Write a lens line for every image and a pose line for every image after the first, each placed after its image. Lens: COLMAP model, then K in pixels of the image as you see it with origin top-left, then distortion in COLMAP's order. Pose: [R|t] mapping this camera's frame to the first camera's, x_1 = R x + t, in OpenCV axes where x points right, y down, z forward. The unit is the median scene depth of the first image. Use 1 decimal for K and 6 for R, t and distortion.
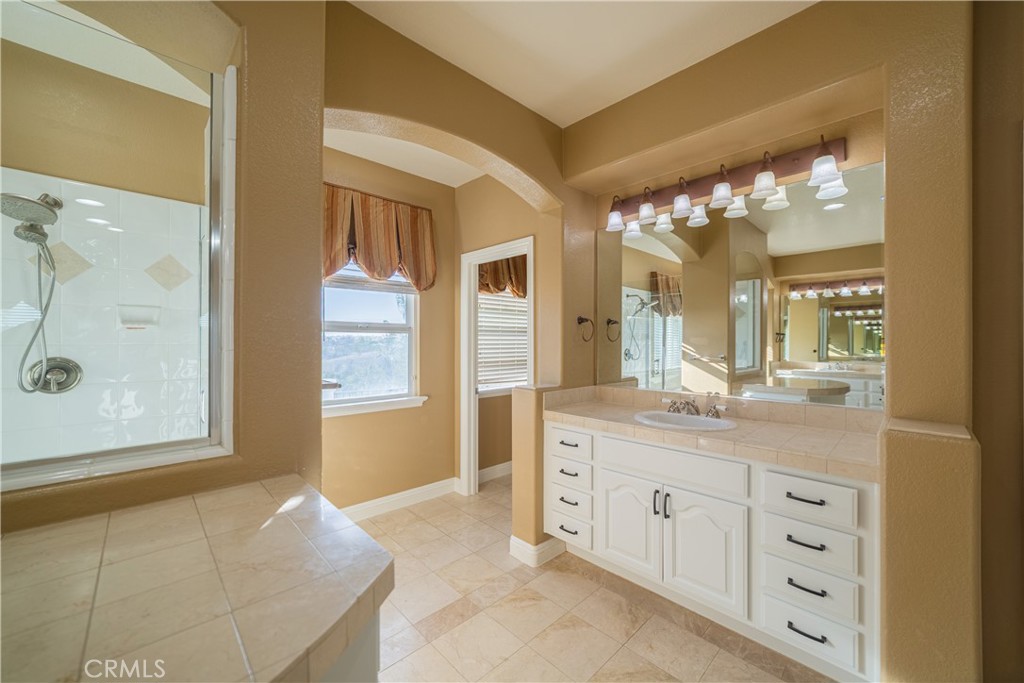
lens RADIAL K [[391.9, 0, 508.9], [0, 391.9, 342.6], [0, 0, 1]] dist [-0.012562, 0.000982]
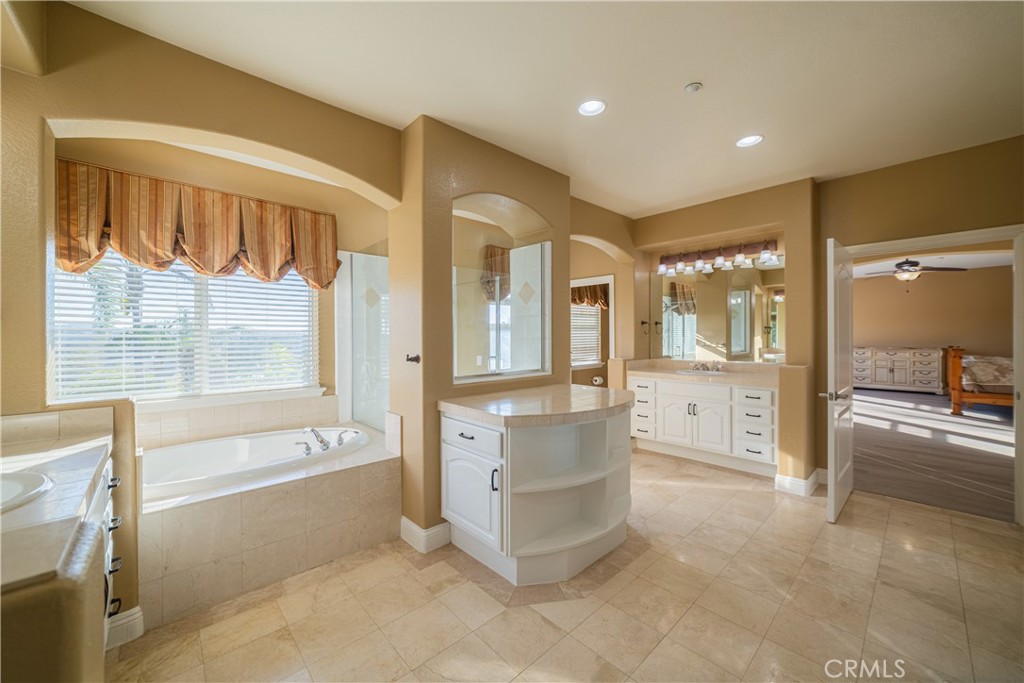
lens RADIAL K [[391.9, 0, 510.5], [0, 391.9, 336.9], [0, 0, 1]] dist [-0.012562, 0.000982]
pose [[0.999944, -0.006812, -0.008099, -0.428261], [0.006848, 0.999967, 0.004427, -0.004109], [0.008068, -0.004483, 0.999957, -0.843895]]
